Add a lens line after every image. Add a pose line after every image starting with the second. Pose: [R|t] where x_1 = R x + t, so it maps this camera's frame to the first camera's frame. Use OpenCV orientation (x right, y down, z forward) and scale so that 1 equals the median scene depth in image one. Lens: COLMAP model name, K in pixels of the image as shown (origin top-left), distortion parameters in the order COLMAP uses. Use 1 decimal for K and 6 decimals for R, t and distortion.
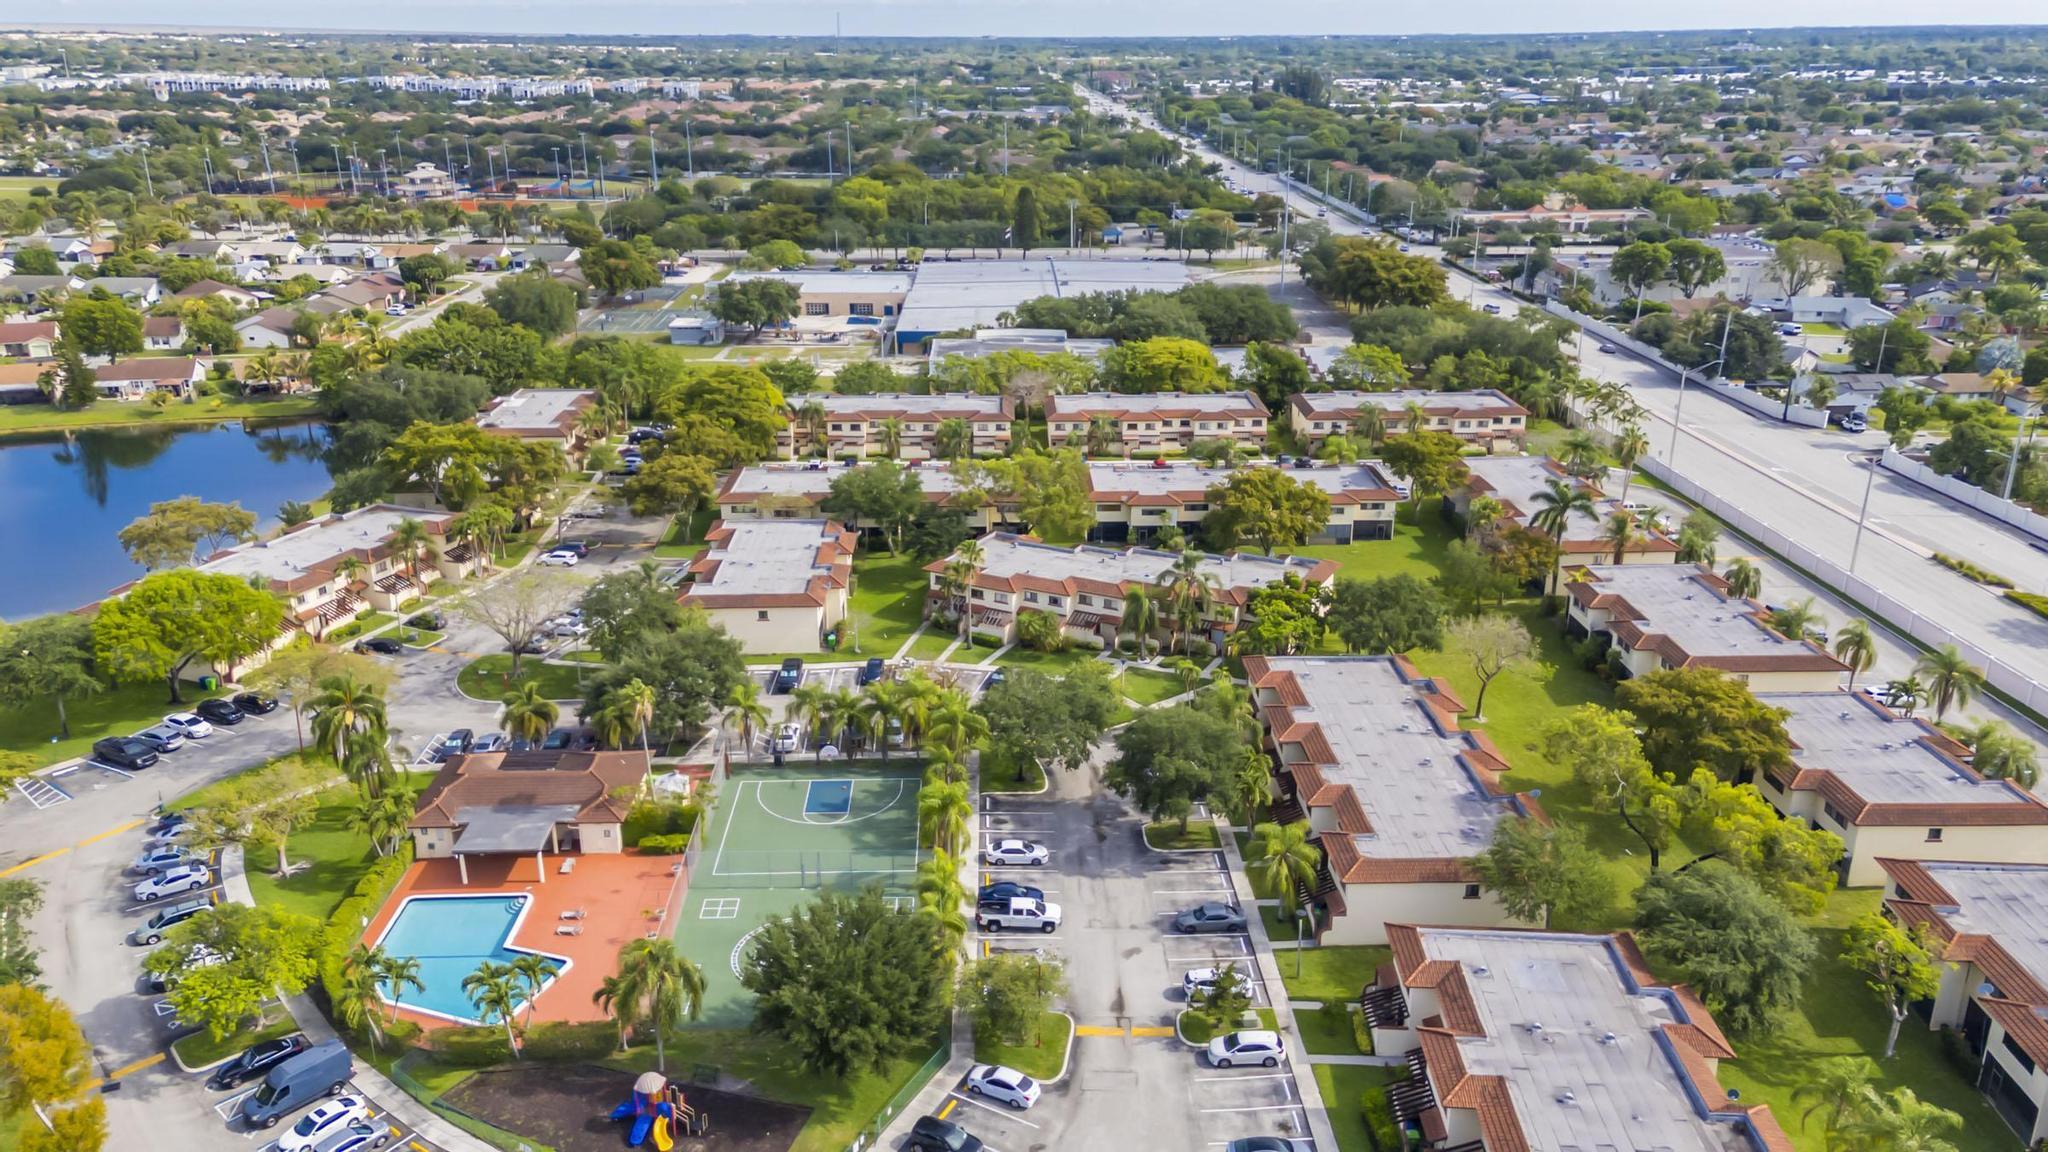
lens RADIAL K [[1486.3, 0, 1034.7], [0, 1486.3, 568.6], [0, 0, 1]] dist [0.068911, -0.004971]
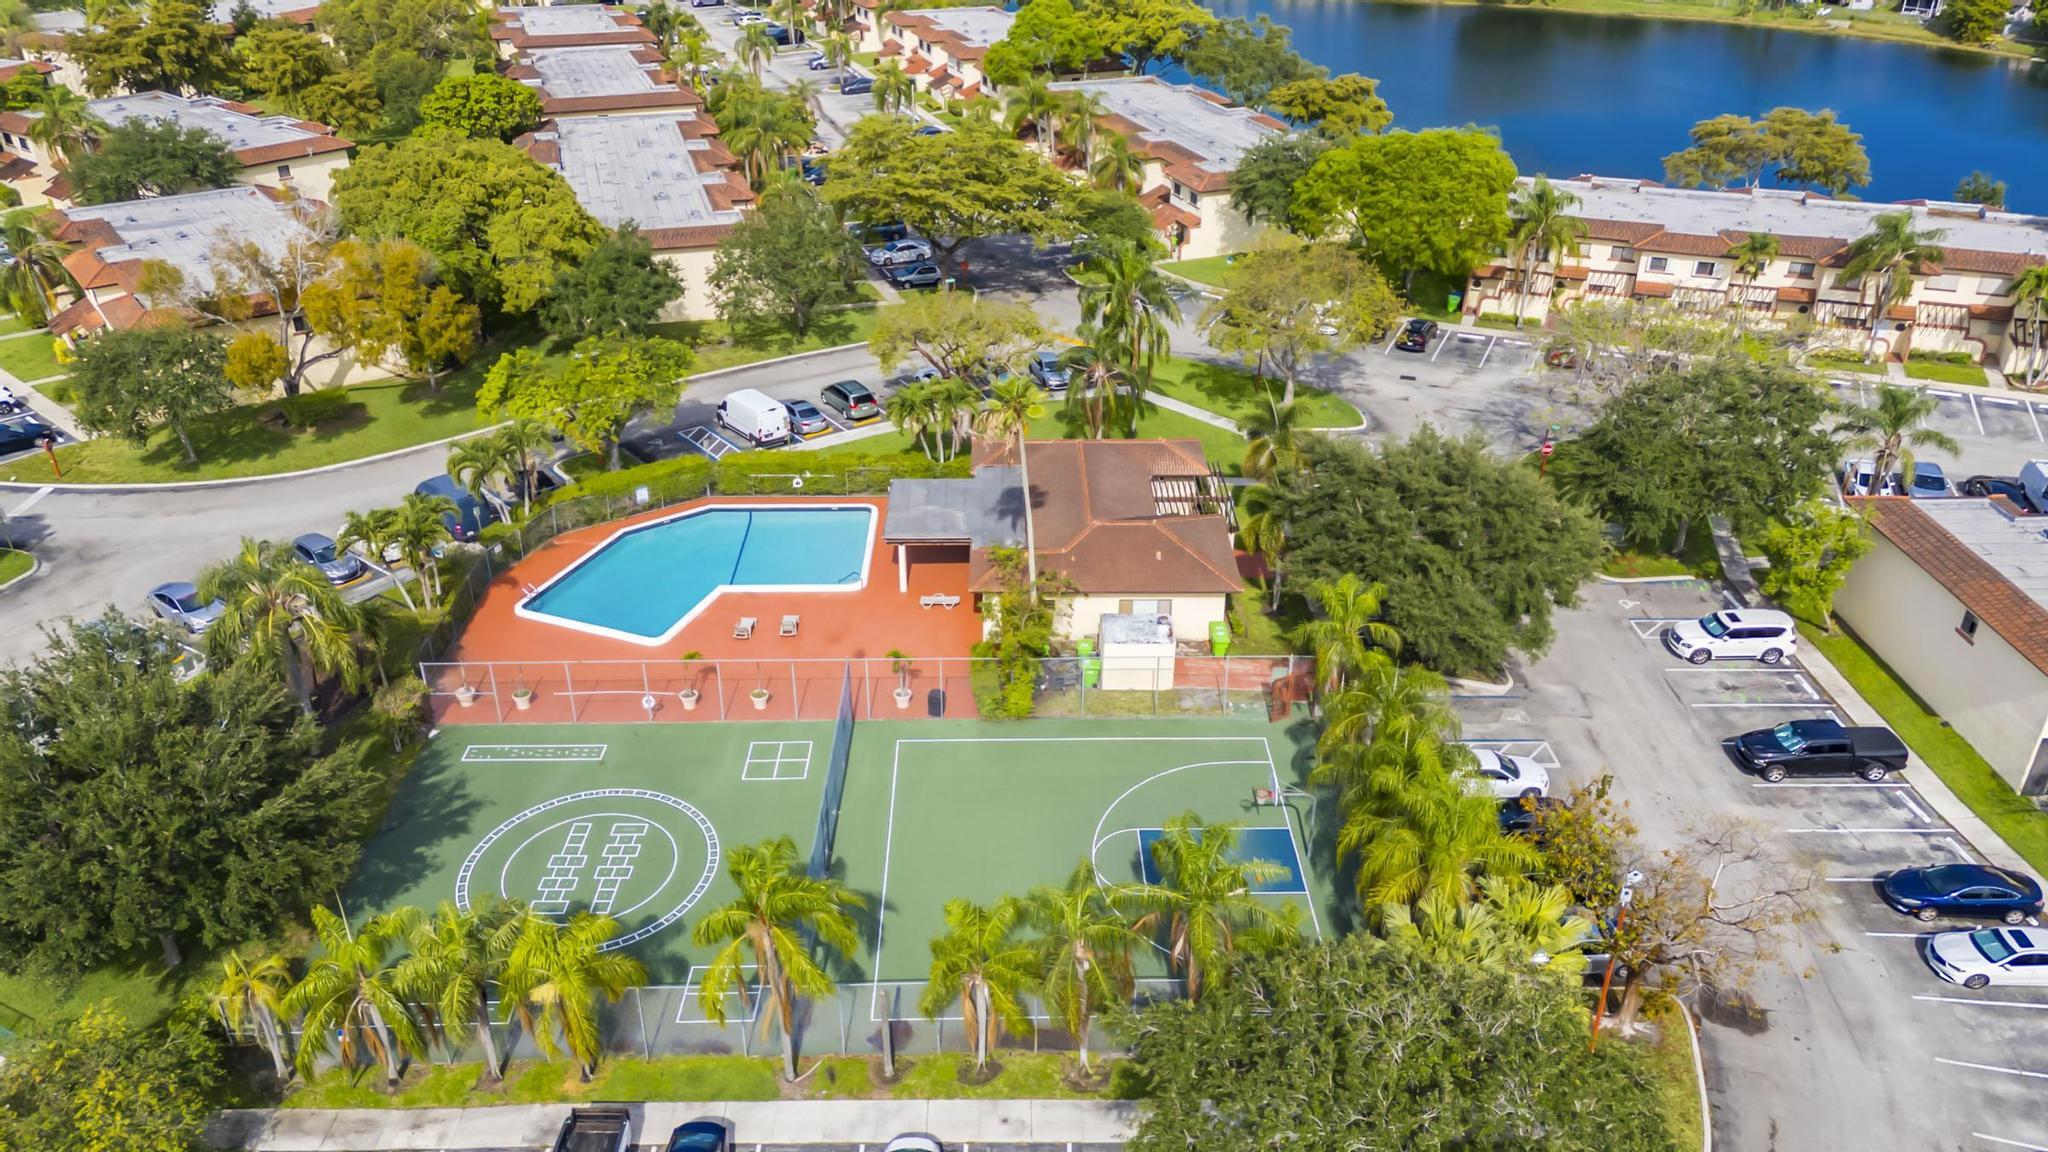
lens RADIAL K [[1486.3, 0, 1034.7], [0, 1486.3, 568.6], [0, 0, 1]] dist [0.068911, -0.004971]
pose [[-0.023183, 0.478634, -0.877708, 0.112725], [-0.328384, 0.825584, 0.458884, -0.055907], [0.944260, 0.298864, 0.138037, 0.461298]]
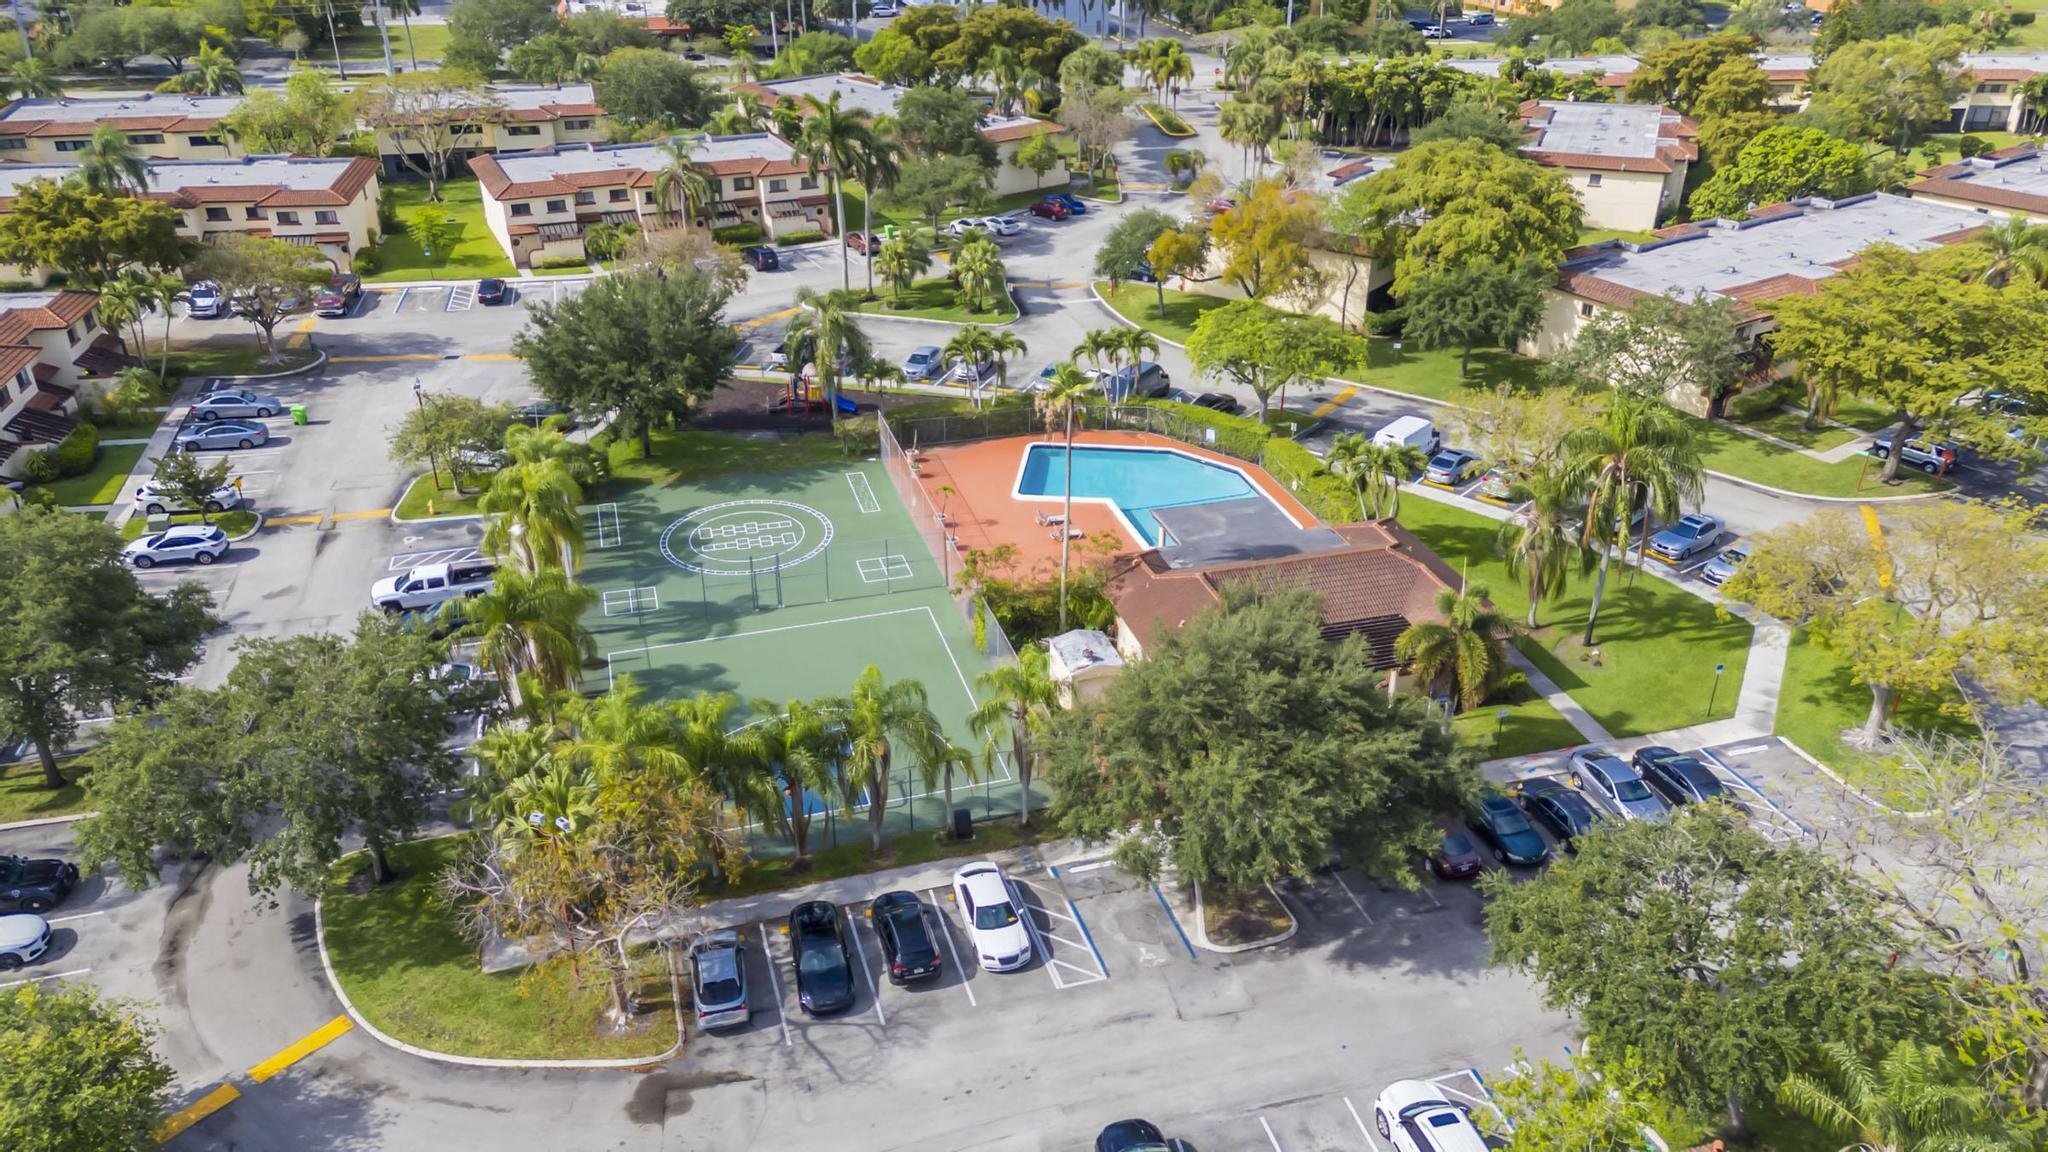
lens RADIAL K [[1486.3, 0, 1034.7], [0, 1486.3, 568.6], [0, 0, 1]] dist [0.068911, -0.004971]
pose [[-0.968234, 0.107833, -0.225599, -0.046794], [-0.089030, 0.694430, 0.714032, -0.132138], [0.233659, 0.711435, -0.662770, 0.682169]]
